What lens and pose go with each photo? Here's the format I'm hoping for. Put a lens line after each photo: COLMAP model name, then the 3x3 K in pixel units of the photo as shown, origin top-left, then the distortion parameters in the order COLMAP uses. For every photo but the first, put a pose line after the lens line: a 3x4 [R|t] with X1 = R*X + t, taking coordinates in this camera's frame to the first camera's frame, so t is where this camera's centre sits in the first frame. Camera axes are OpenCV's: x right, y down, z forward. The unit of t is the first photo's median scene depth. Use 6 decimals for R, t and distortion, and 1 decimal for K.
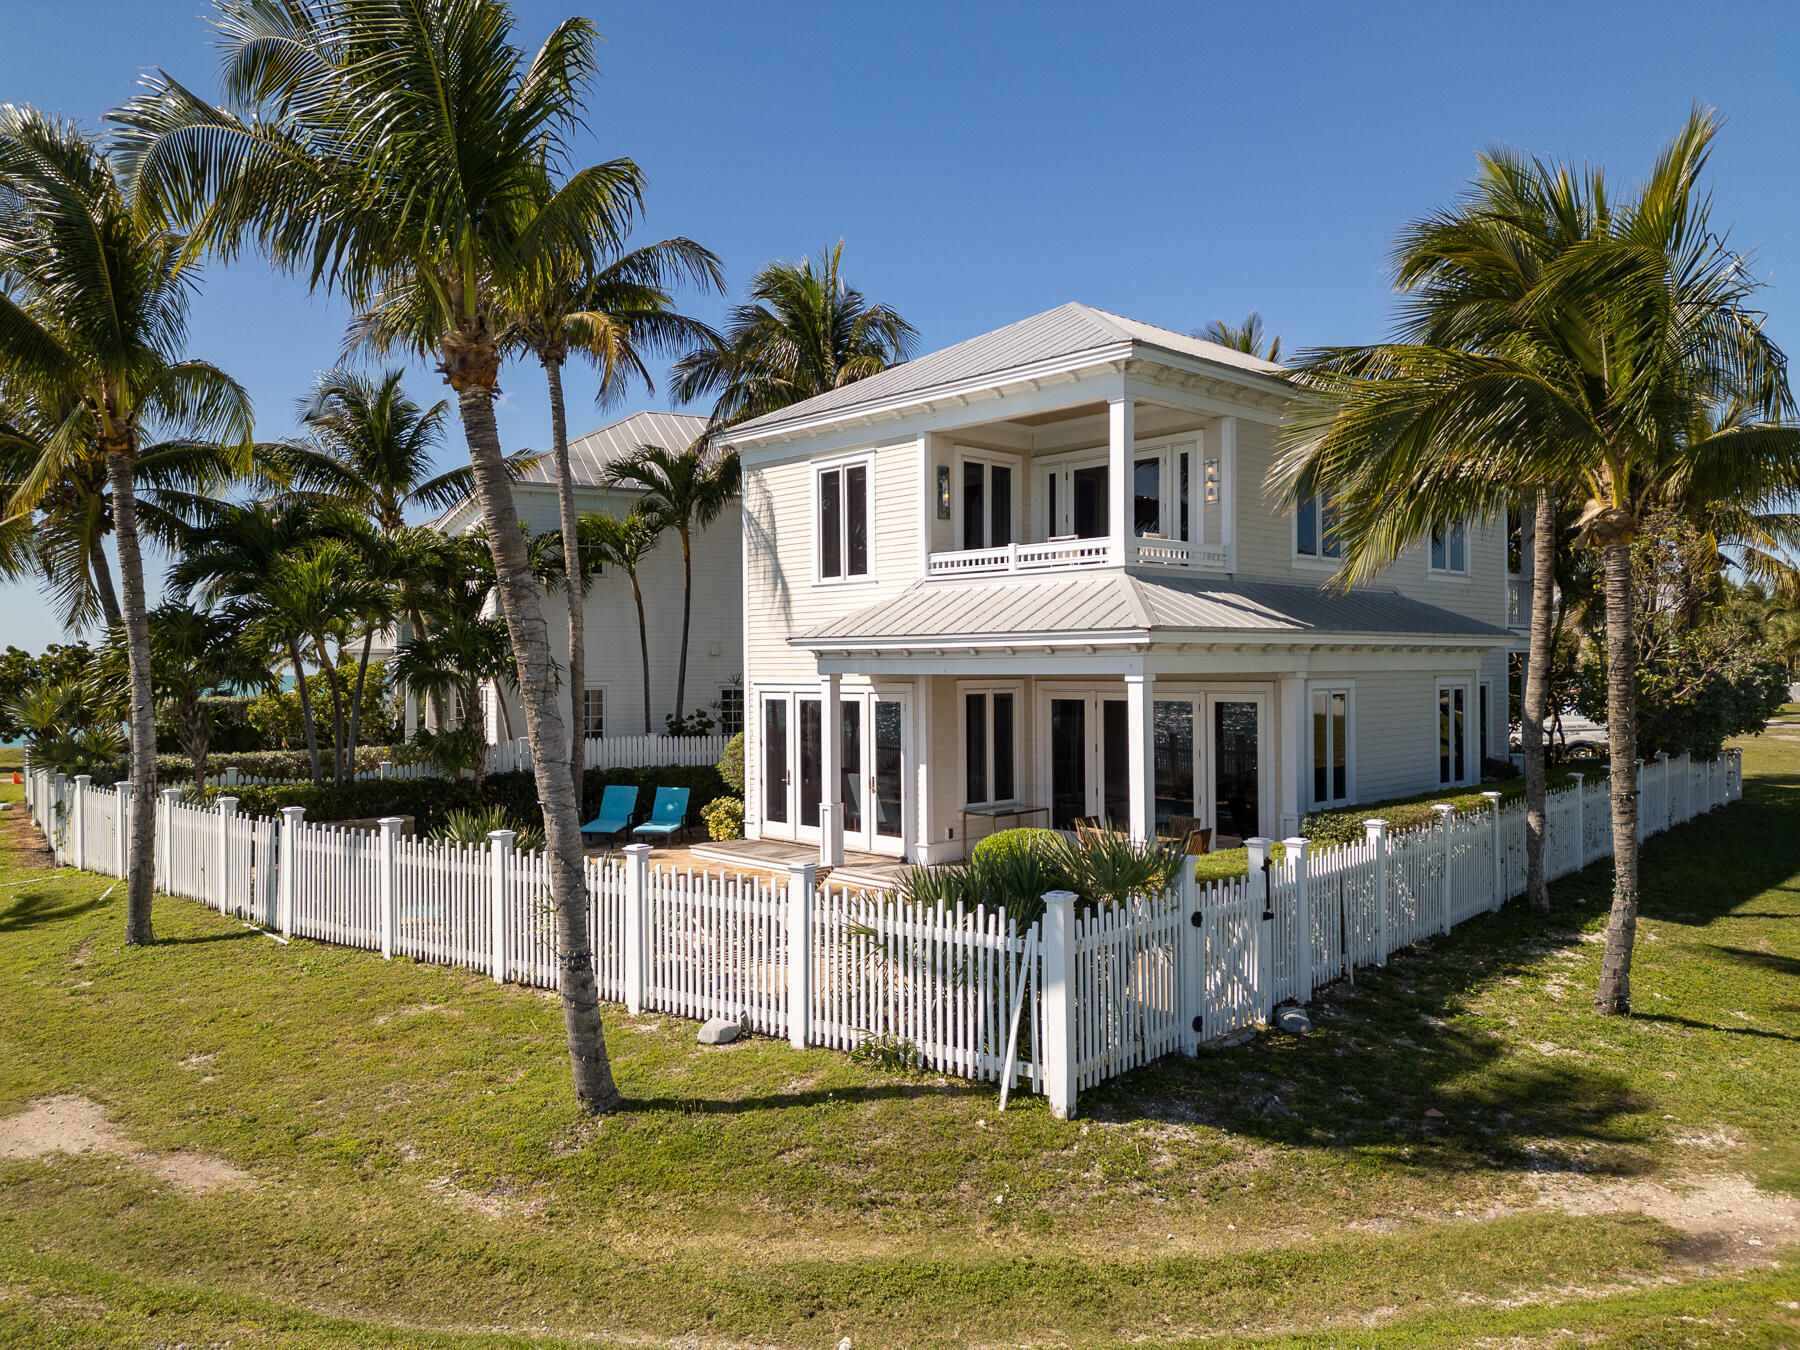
lens RADIAL K [[1281.8, 0, 895.8], [0, 1281.8, 669.8], [0, 0, 1]] dist [0.039120, -0.057957]
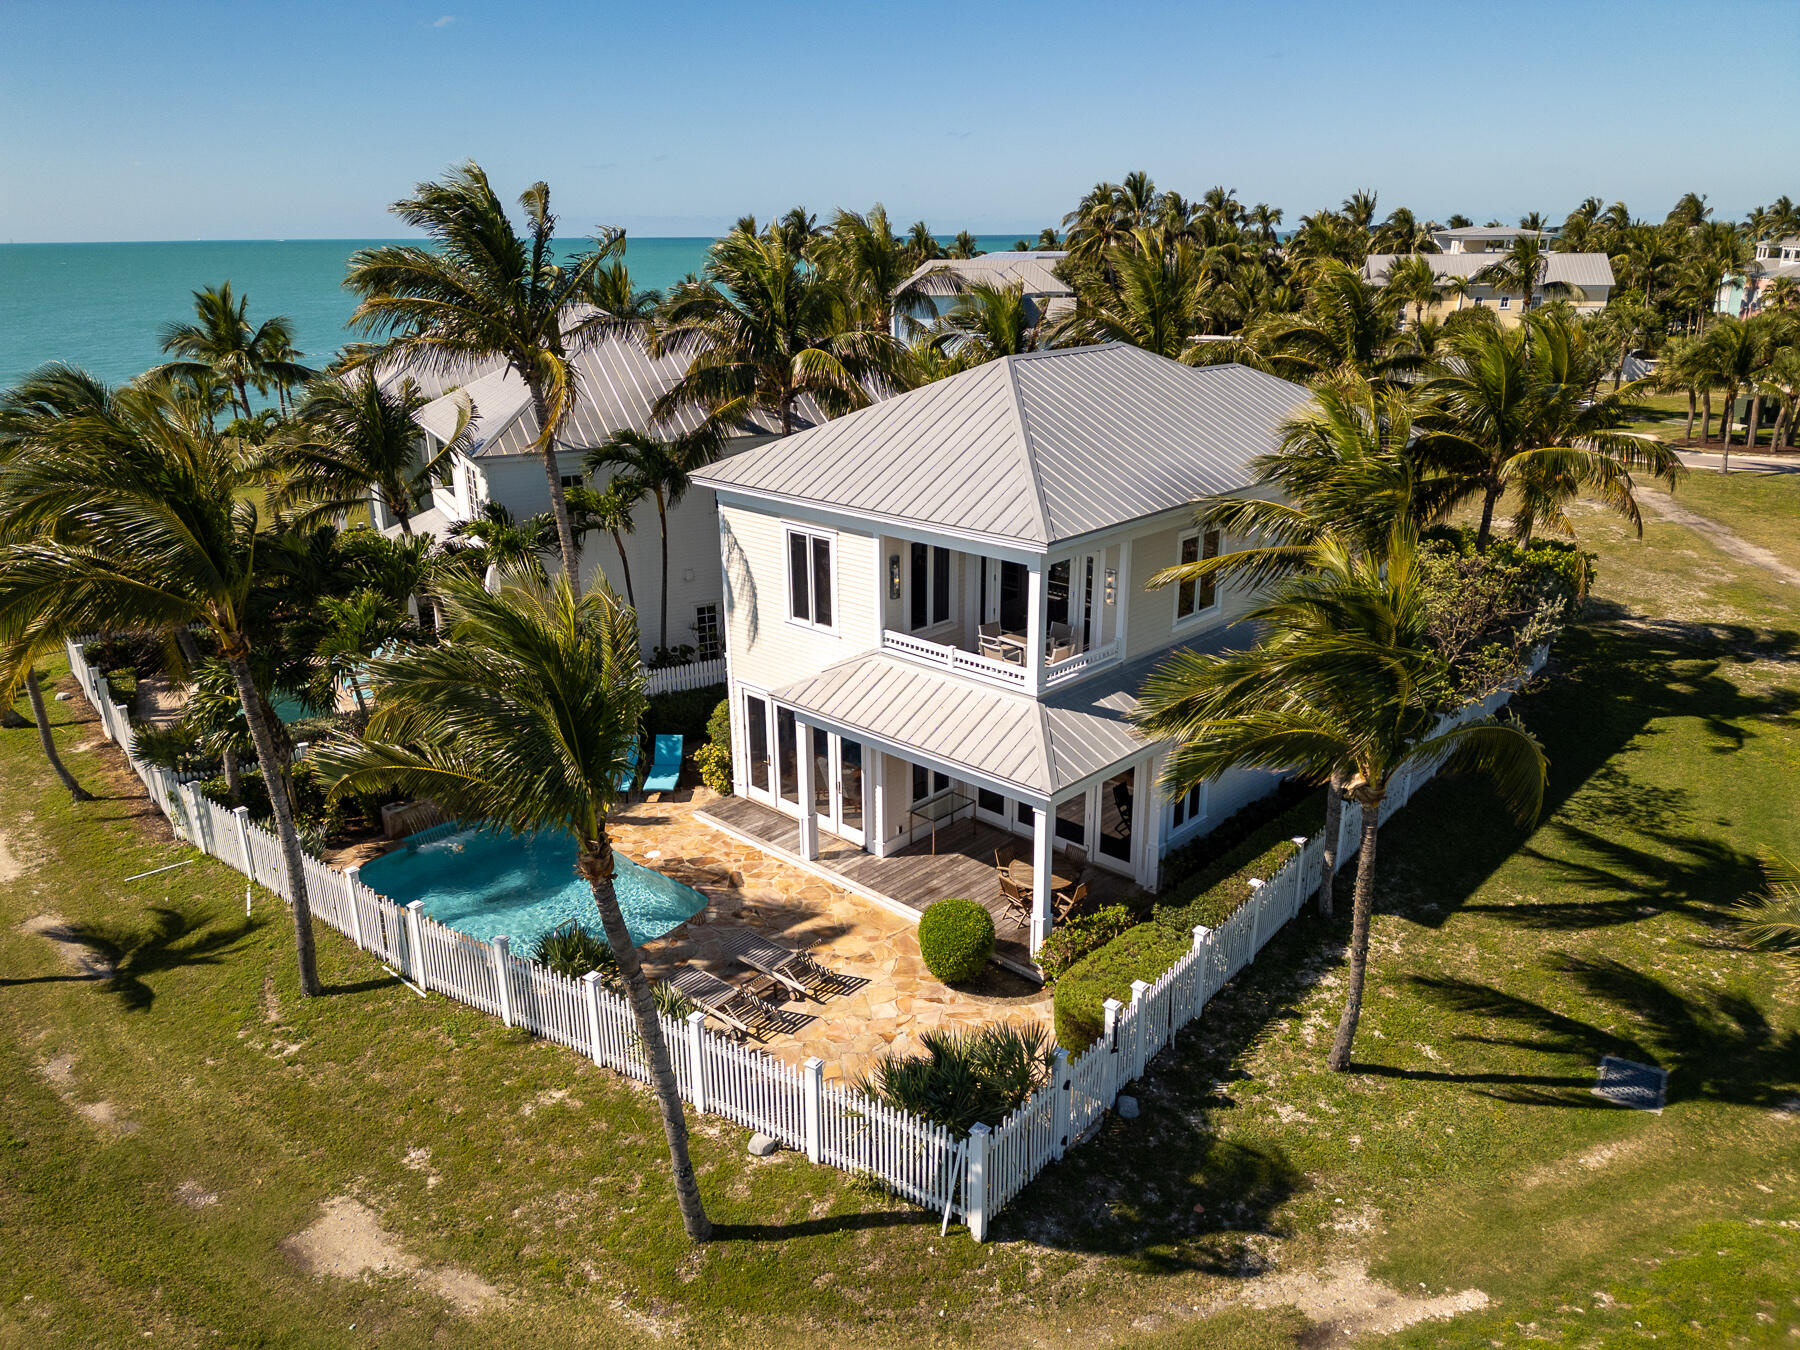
lens RADIAL K [[1281.8, 0, 895.8], [0, 1281.8, 669.8], [0, 0, 1]] dist [0.039120, -0.057957]
pose [[0.998458, -0.018225, 0.052437, -0.030043], [0.000400, 0.946916, 0.321479, -0.500267], [-0.055513, -0.320963, 0.945464, -0.197370]]
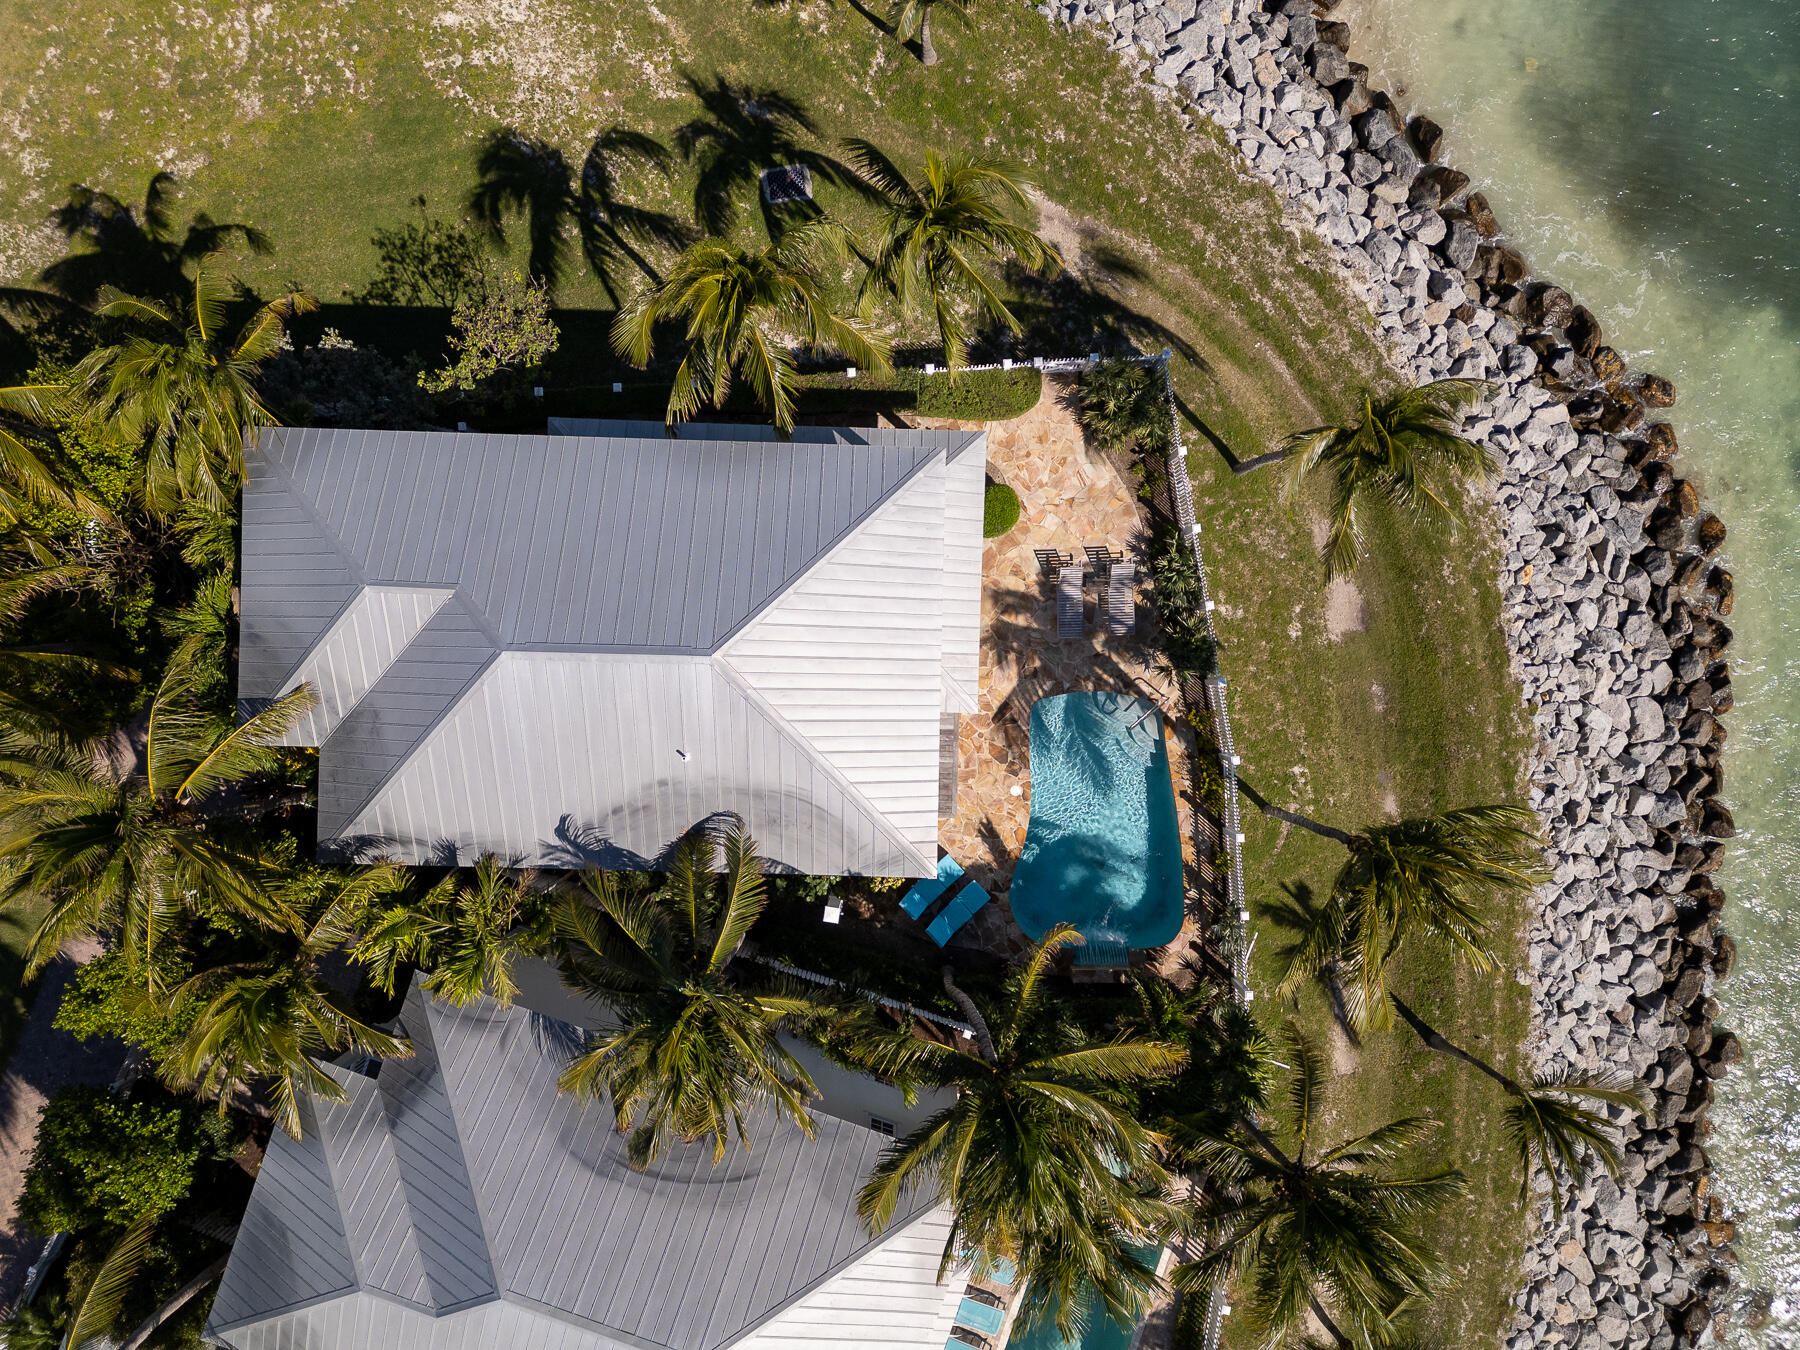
lens RADIAL K [[1278.0, 0, 895.0], [0, 1278.0, 676.1], [0, 0, 1]] dist [0.064695, -0.098380]
pose [[-0.709097, -0.704997, 0.012649, -0.004690], [0.016500, 0.001344, 0.999863, -1.793700], [-0.704918, 0.709209, 0.010679, 1.147564]]
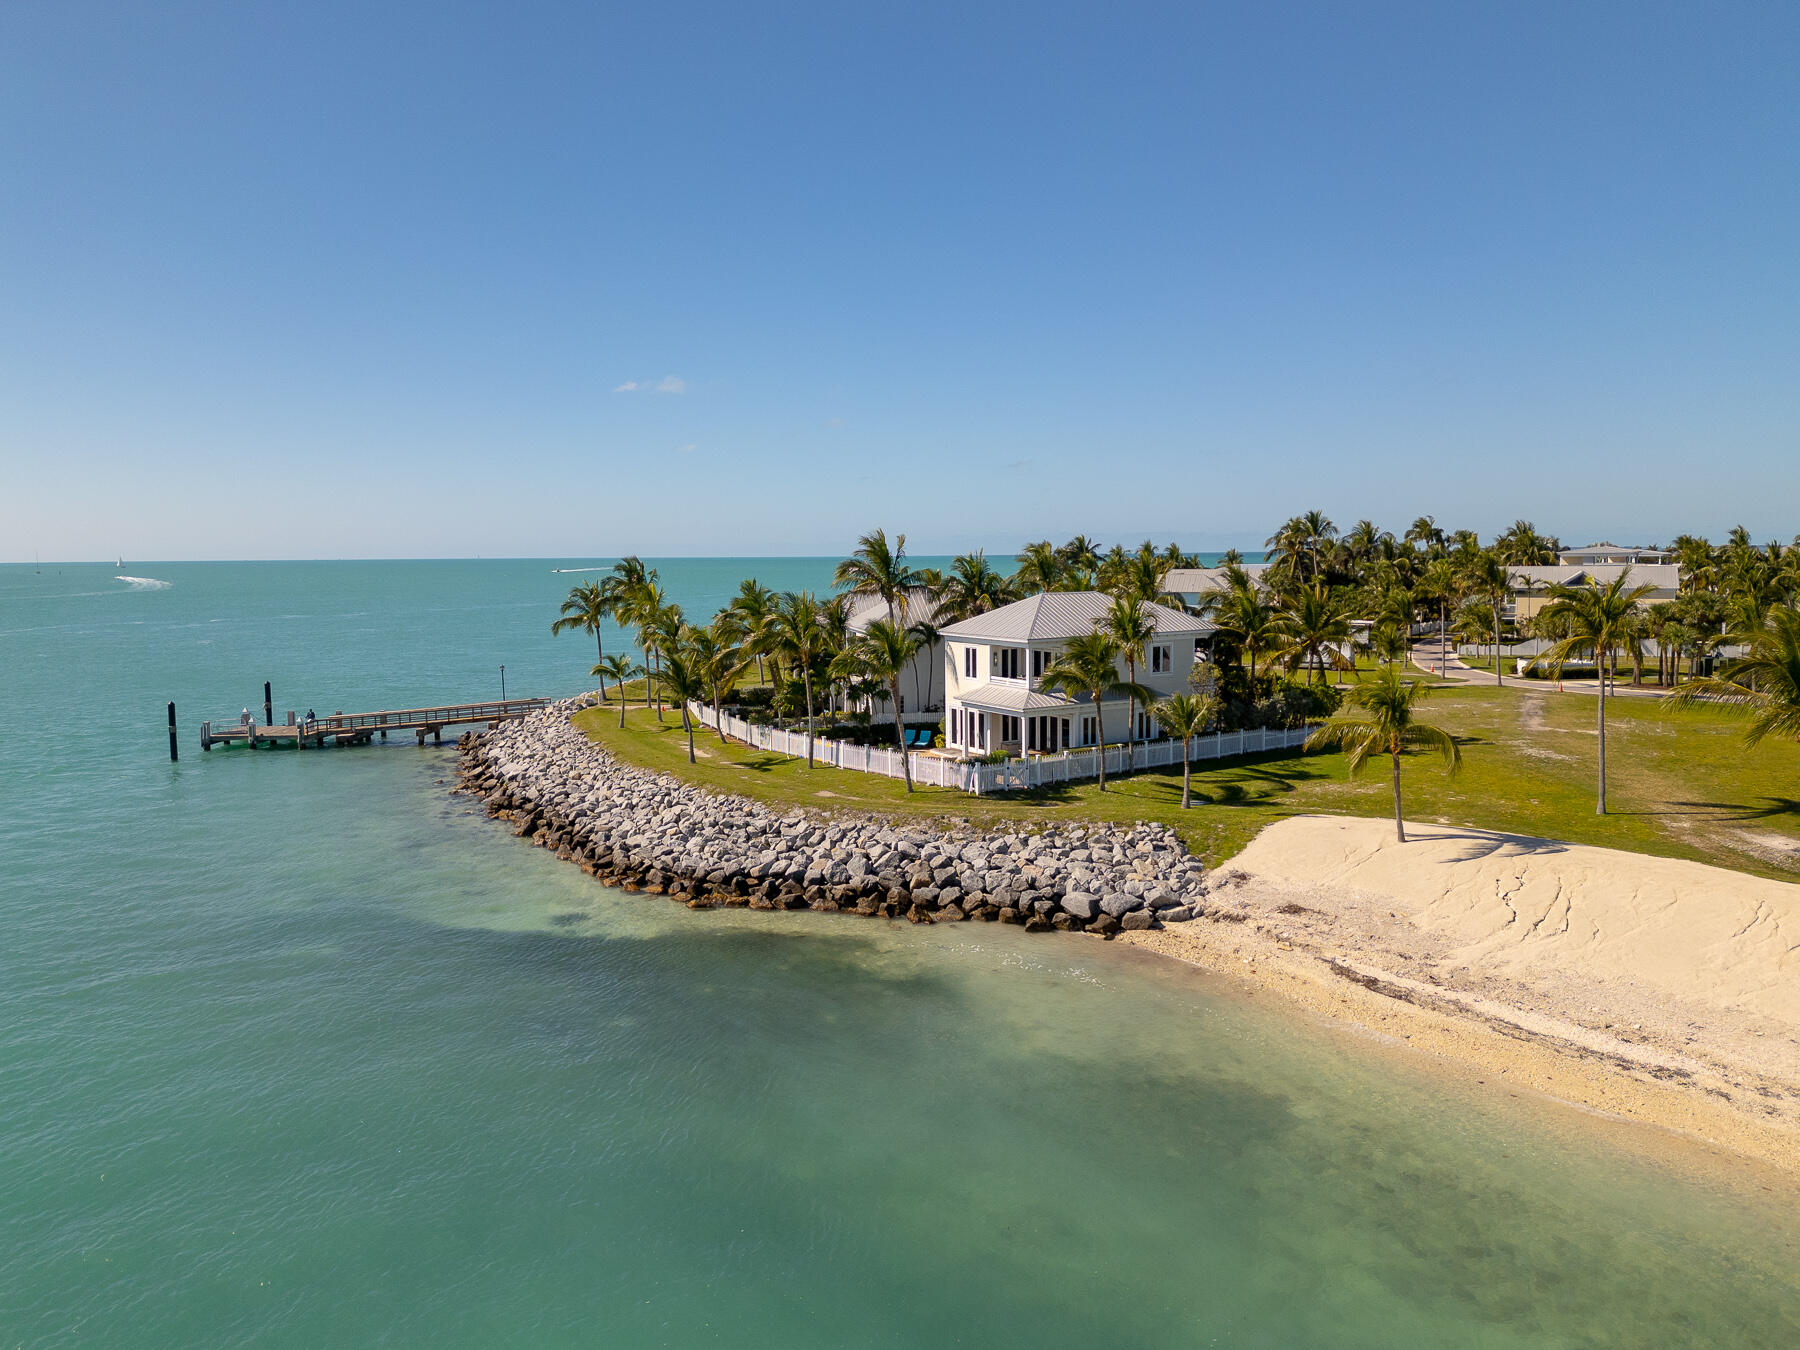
lens RADIAL K [[1288.4, 0, 886.3], [0, 1288.4, 676.2], [0, 0, 1]] dist [0.057476, -0.089554]
pose [[0.976285, 0.019218, -0.215632, 0.609564], [0.001736, 0.995325, 0.096569, -0.511408], [0.216480, -0.094653, 0.971688, -3.094304]]
